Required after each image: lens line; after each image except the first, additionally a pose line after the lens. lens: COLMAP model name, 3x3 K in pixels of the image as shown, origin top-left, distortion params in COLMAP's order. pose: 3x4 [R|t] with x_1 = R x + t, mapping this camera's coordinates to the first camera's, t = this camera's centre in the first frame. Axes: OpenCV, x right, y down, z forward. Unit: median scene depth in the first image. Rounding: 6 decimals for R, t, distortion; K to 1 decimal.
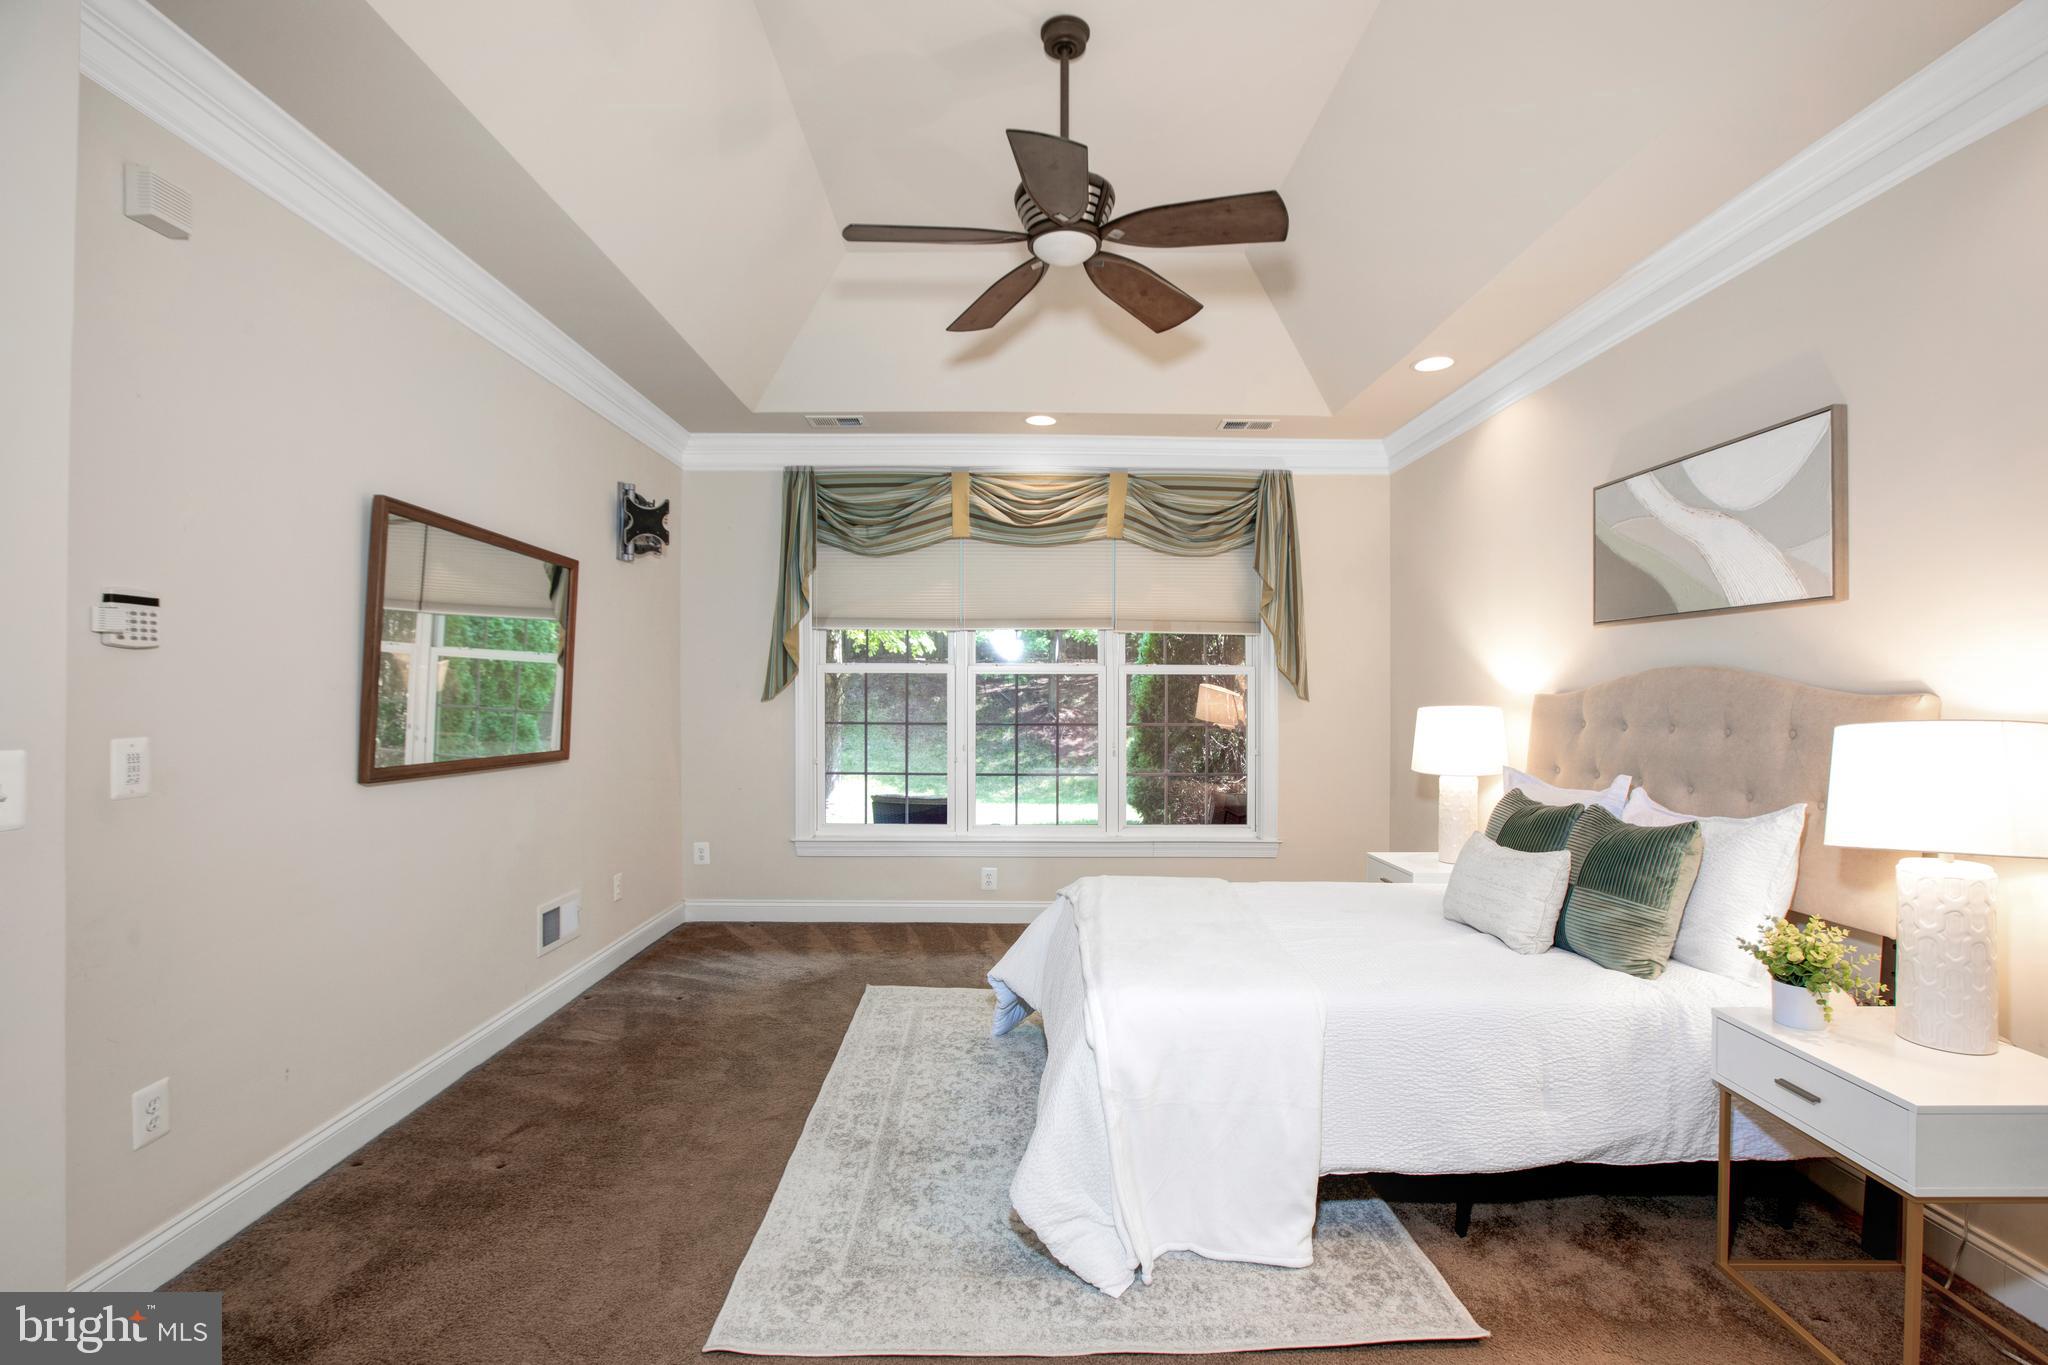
lens RADIAL K [[940.0, 0, 1024.2], [0, 940.0, 697.2], [0, 0, 1]] dist [-0.054595, 0.020221]
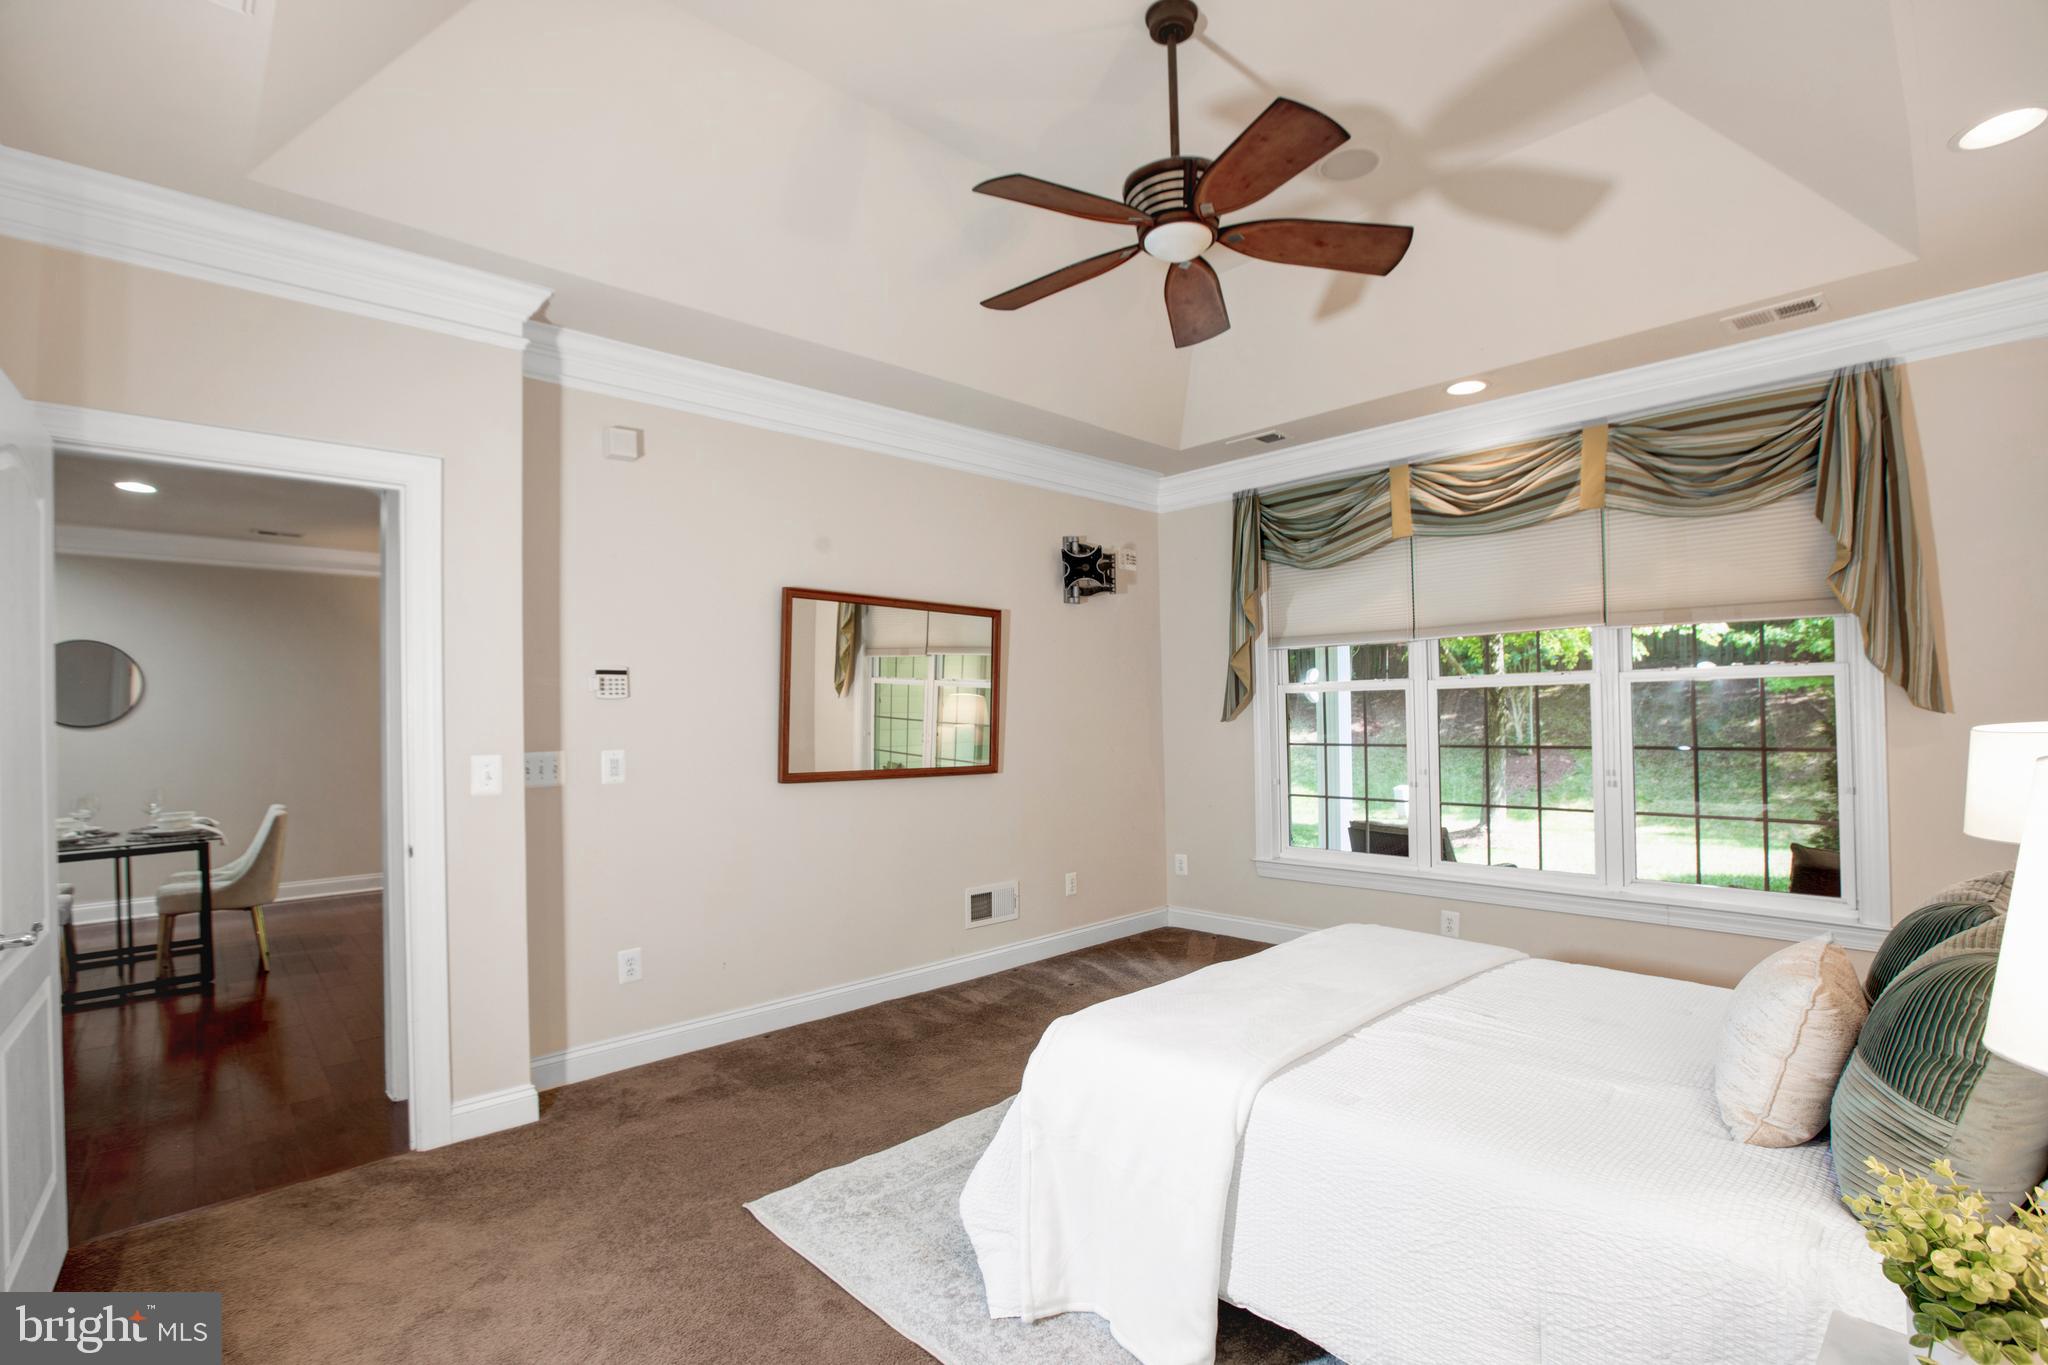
lens RADIAL K [[947.4, 0, 1039.9], [0, 947.4, 721.0], [0, 0, 1]] dist [-0.063619, 0.033211]
pose [[0.687742, -0.010666, -0.725877, 0.347264], [0.013818, 0.999903, -0.001600, 0.001061], [0.725824, -0.008930, 0.687823, 0.136216]]
